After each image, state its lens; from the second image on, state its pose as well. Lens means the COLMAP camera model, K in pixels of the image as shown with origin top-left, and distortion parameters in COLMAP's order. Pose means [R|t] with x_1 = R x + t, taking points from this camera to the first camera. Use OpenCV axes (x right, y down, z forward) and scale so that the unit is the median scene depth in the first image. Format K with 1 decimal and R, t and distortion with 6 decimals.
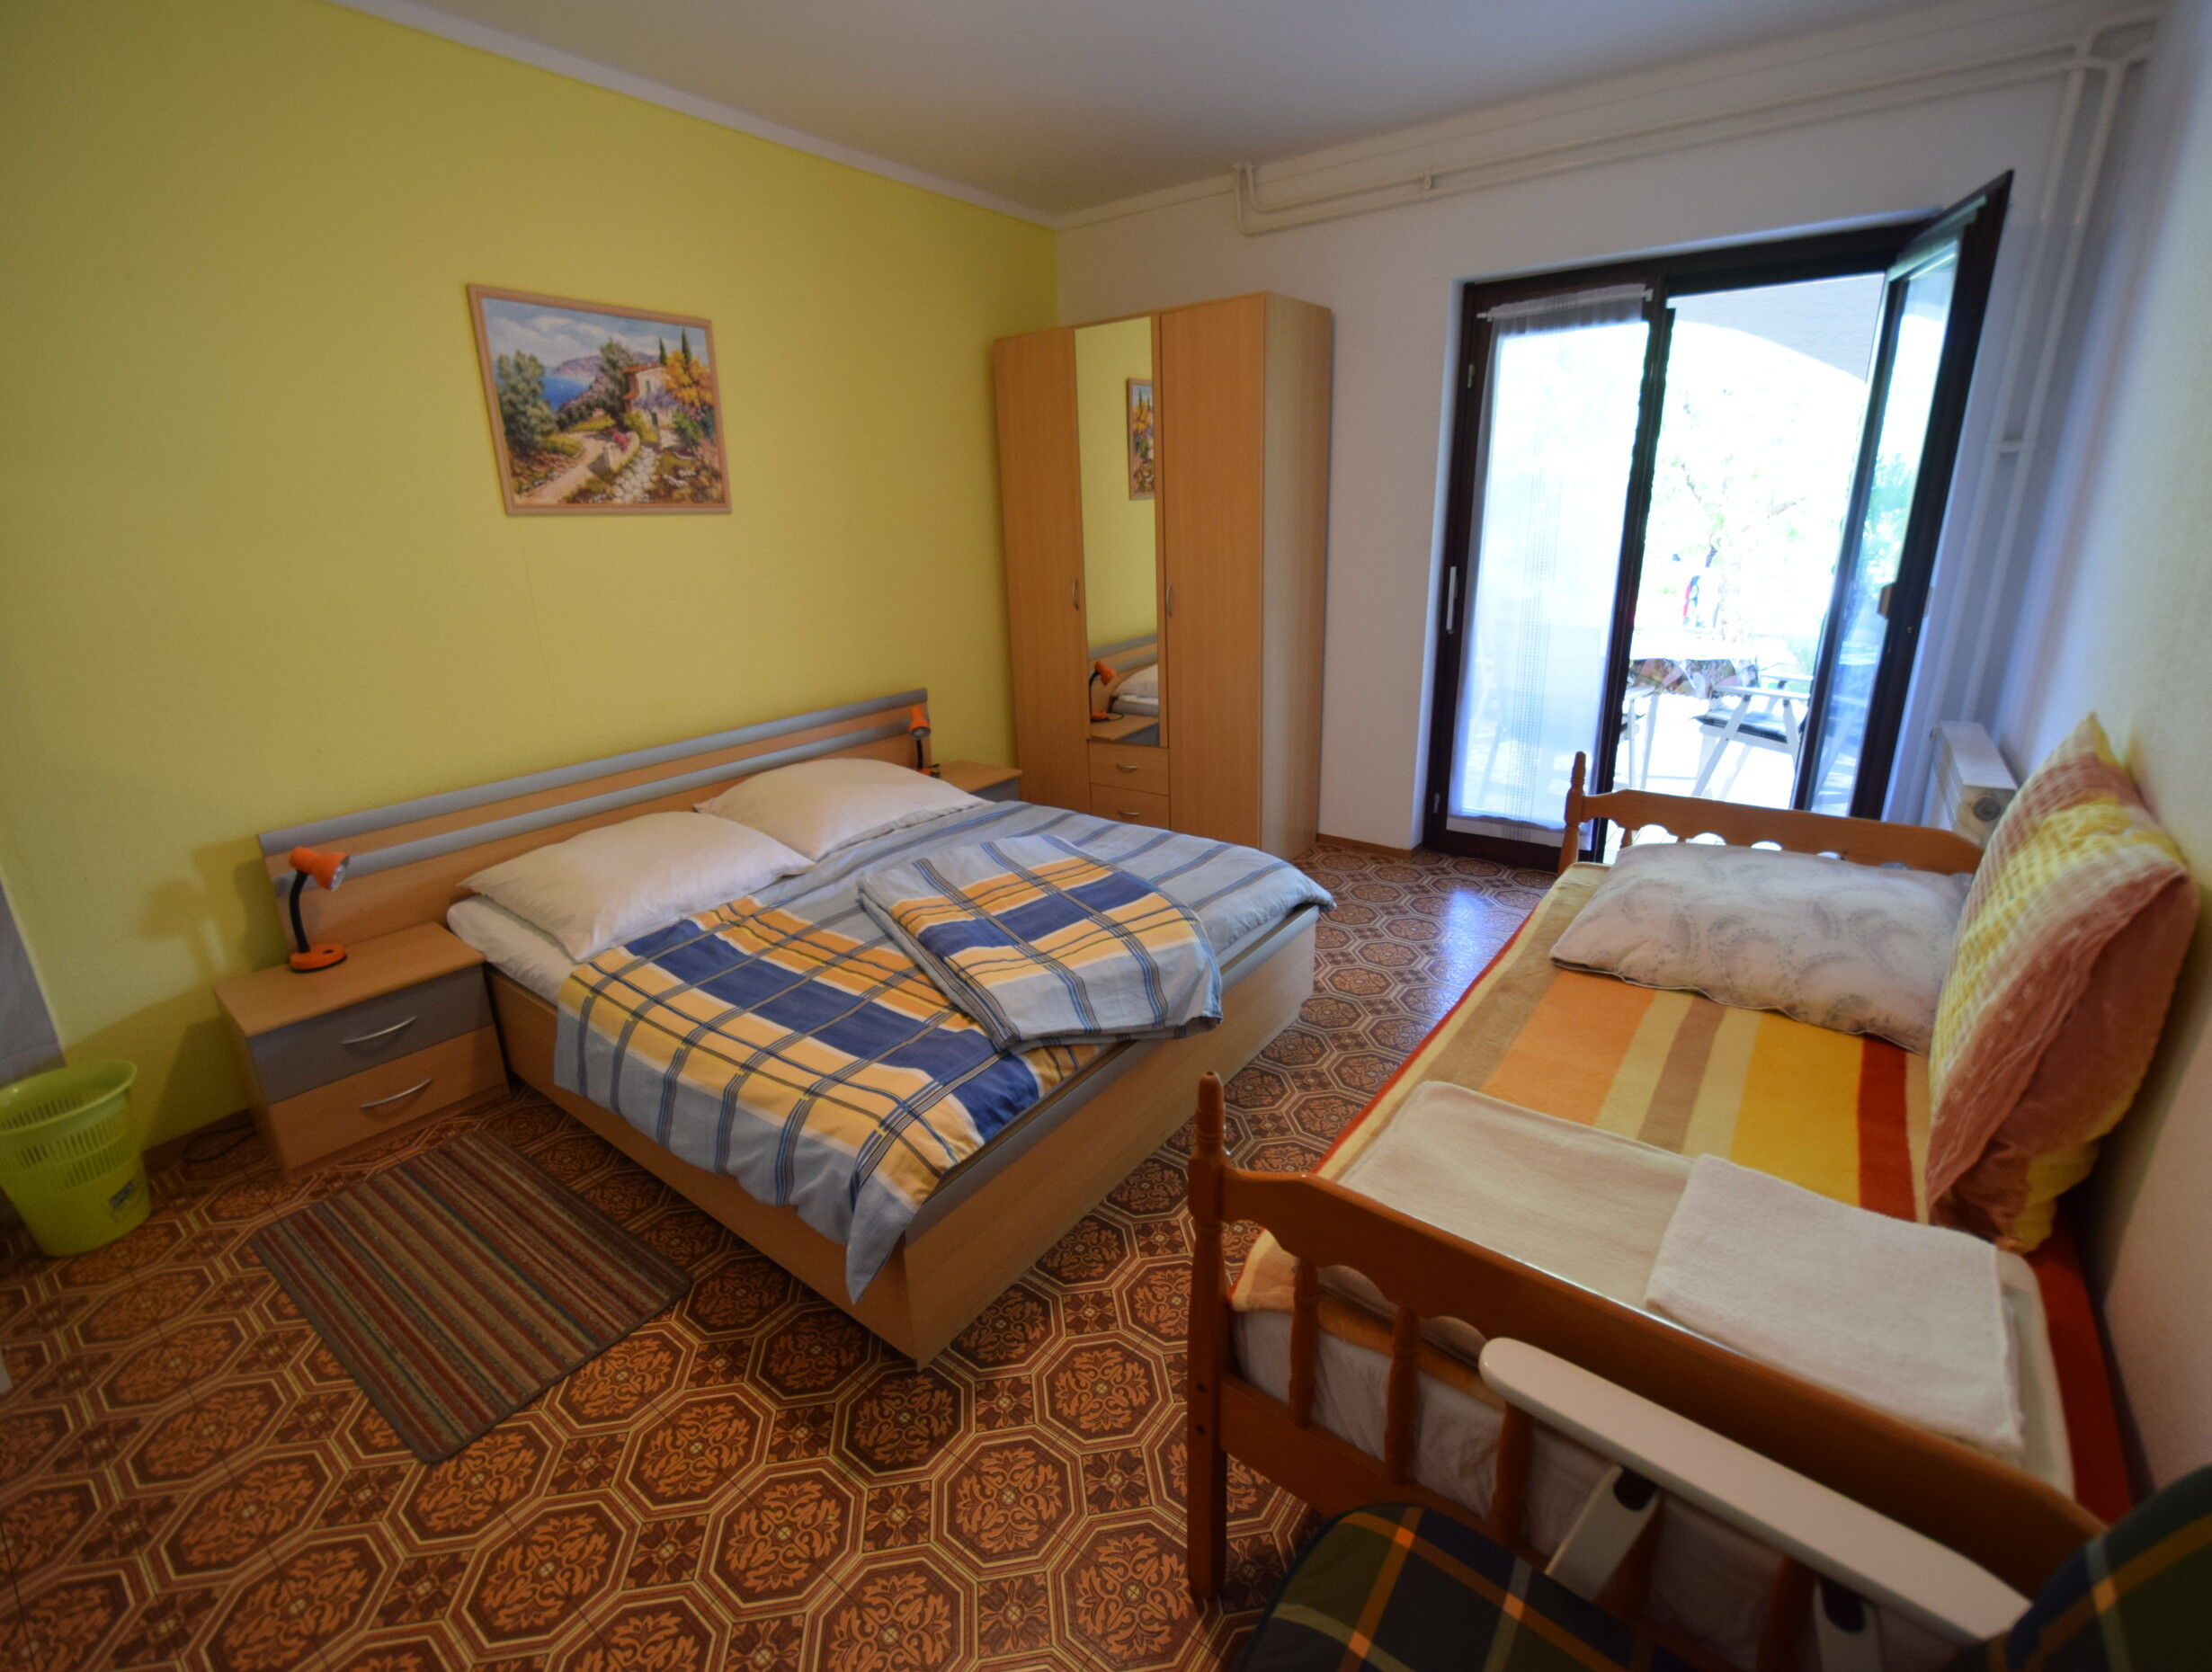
lens RADIAL K [[979.7, 0, 1105.5], [0, 979.7, 794.1], [0, 0, 1]] dist [-0.000206, -0.009394]
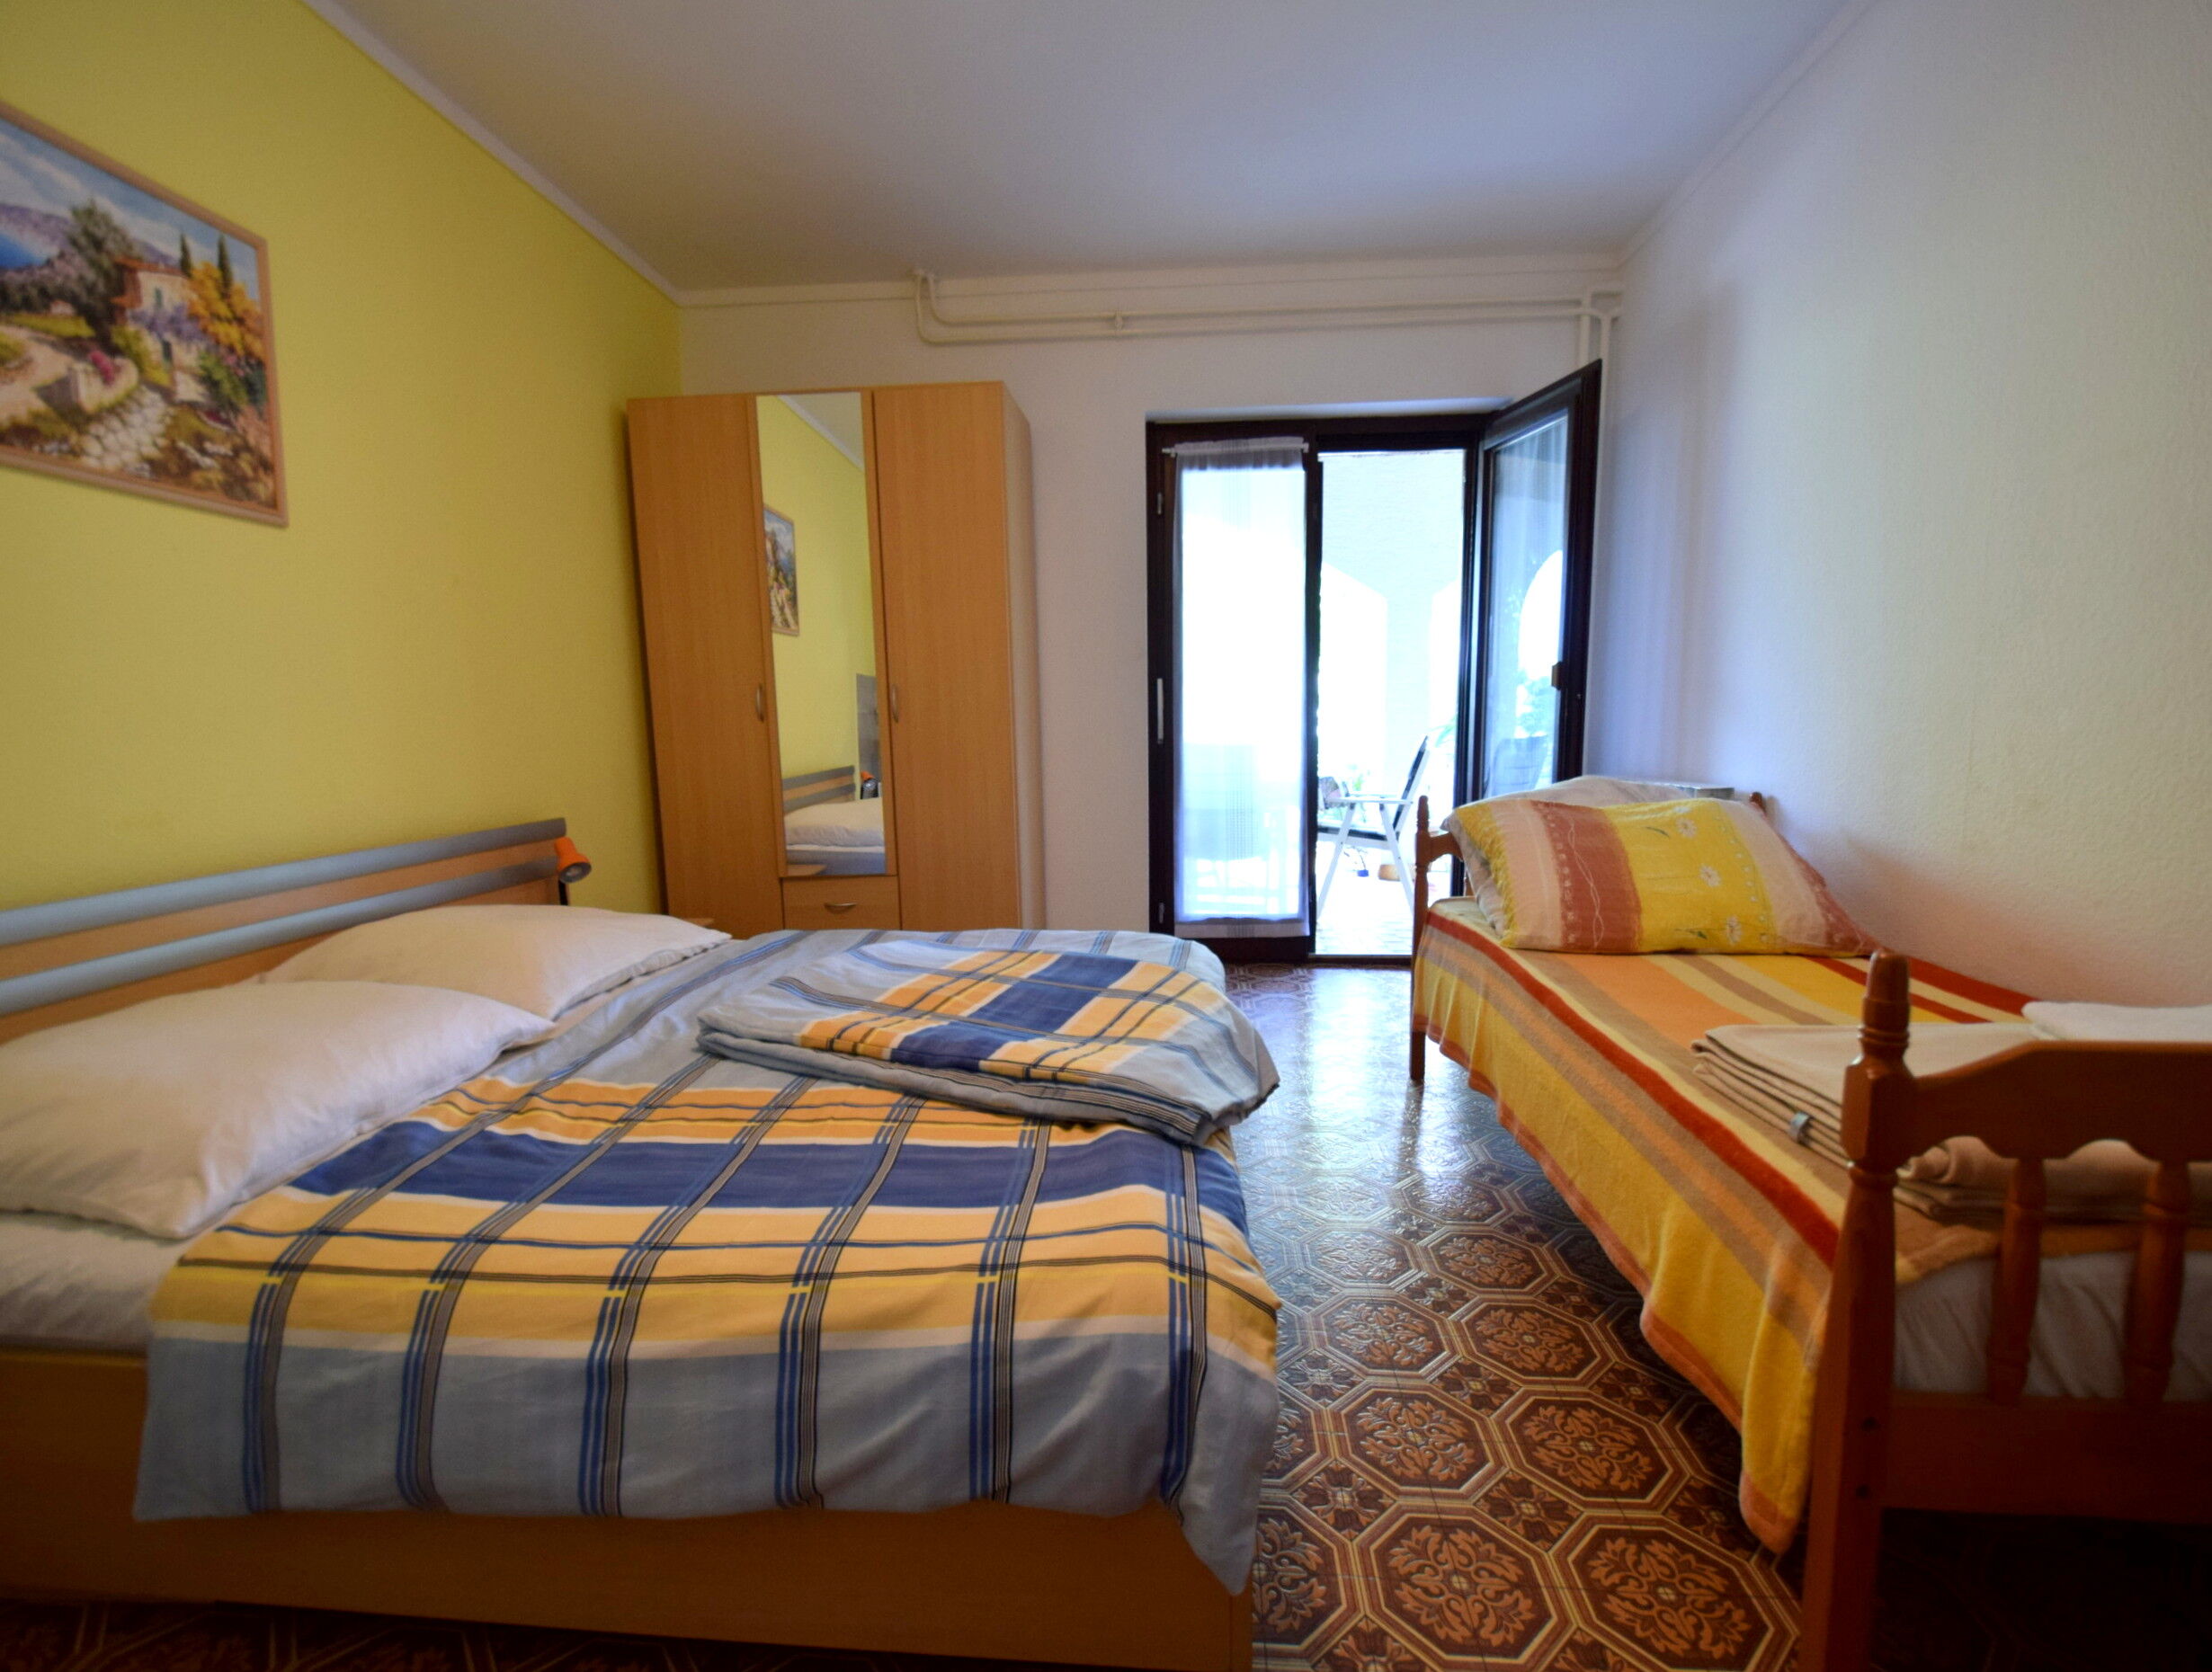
lens RADIAL K [[973.5, 0, 1121.5], [0, 973.5, 833.3], [0, 0, 1]] dist [0.000440, -0.003051]
pose [[0.843883, -0.043158, 0.534788, -0.303927], [0.136357, 0.981283, -0.135978, 0.080682], [-0.518910, 0.187672, 0.833974, 0.246874]]
